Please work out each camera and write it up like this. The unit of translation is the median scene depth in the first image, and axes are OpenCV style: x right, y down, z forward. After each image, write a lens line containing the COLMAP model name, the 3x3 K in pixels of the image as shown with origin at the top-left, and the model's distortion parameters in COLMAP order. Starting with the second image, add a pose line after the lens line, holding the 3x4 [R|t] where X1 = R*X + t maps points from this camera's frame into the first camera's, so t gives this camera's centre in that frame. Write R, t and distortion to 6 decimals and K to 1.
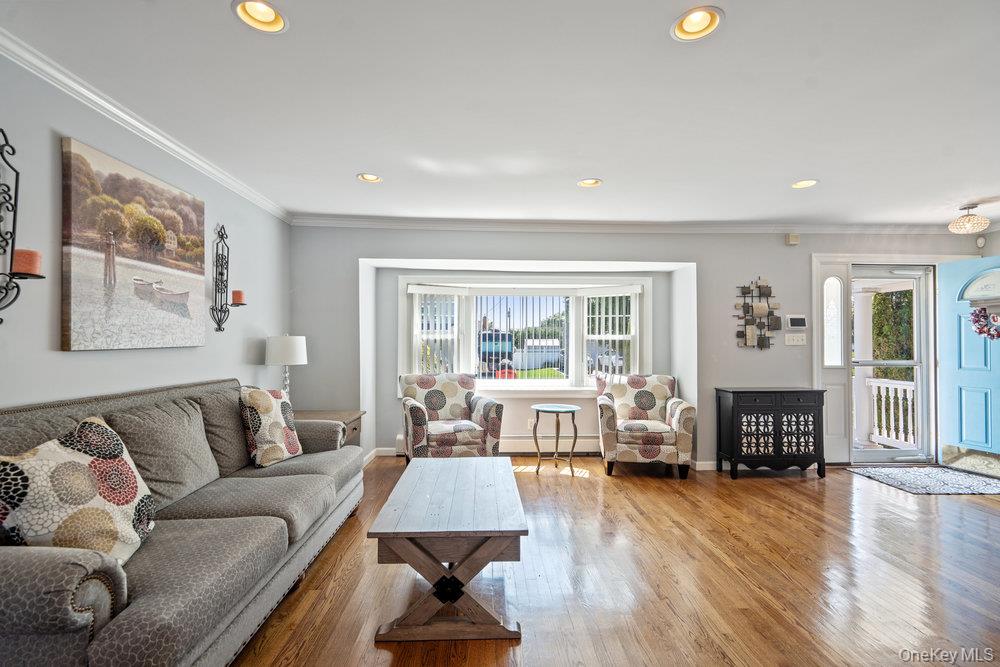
lens RADIAL K [[456.2, 0, 496.2], [0, 456.2, 334.1], [0, 0, 1]] dist [0.002989, 0.000201]
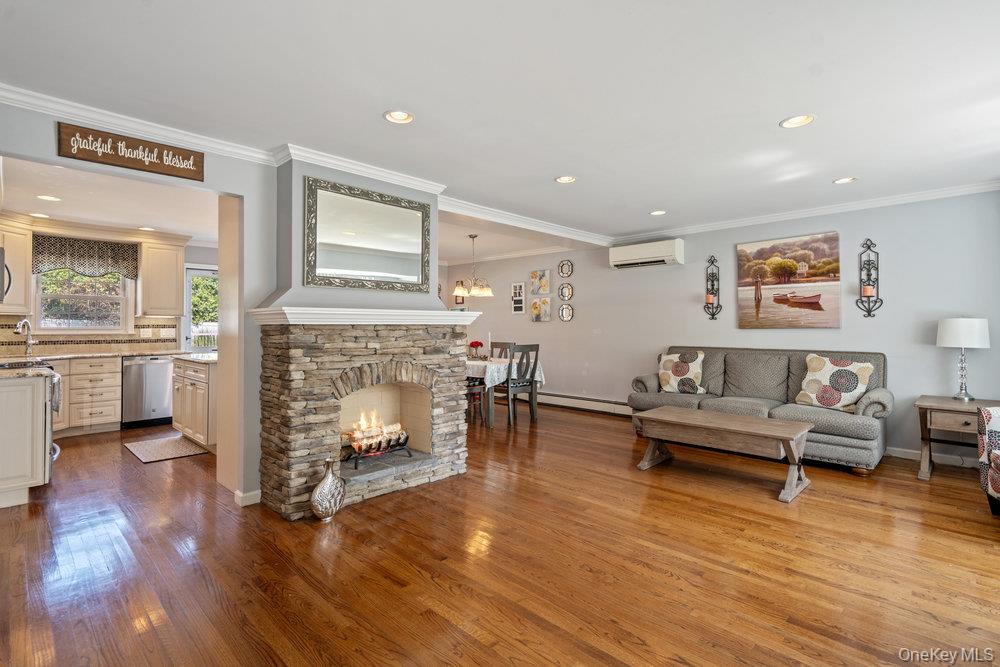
lens RADIAL K [[486.7, 0, 499.7], [0, 486.7, 328.8], [0, 0, 1]] dist [0.000073, 0.000009]
pose [[-0.723074, -0.001126, -0.690769, 1.425742], [0.008933, 0.999900, -0.010982, 0.041877], [0.690712, -0.014111, -0.722992, 1.536751]]
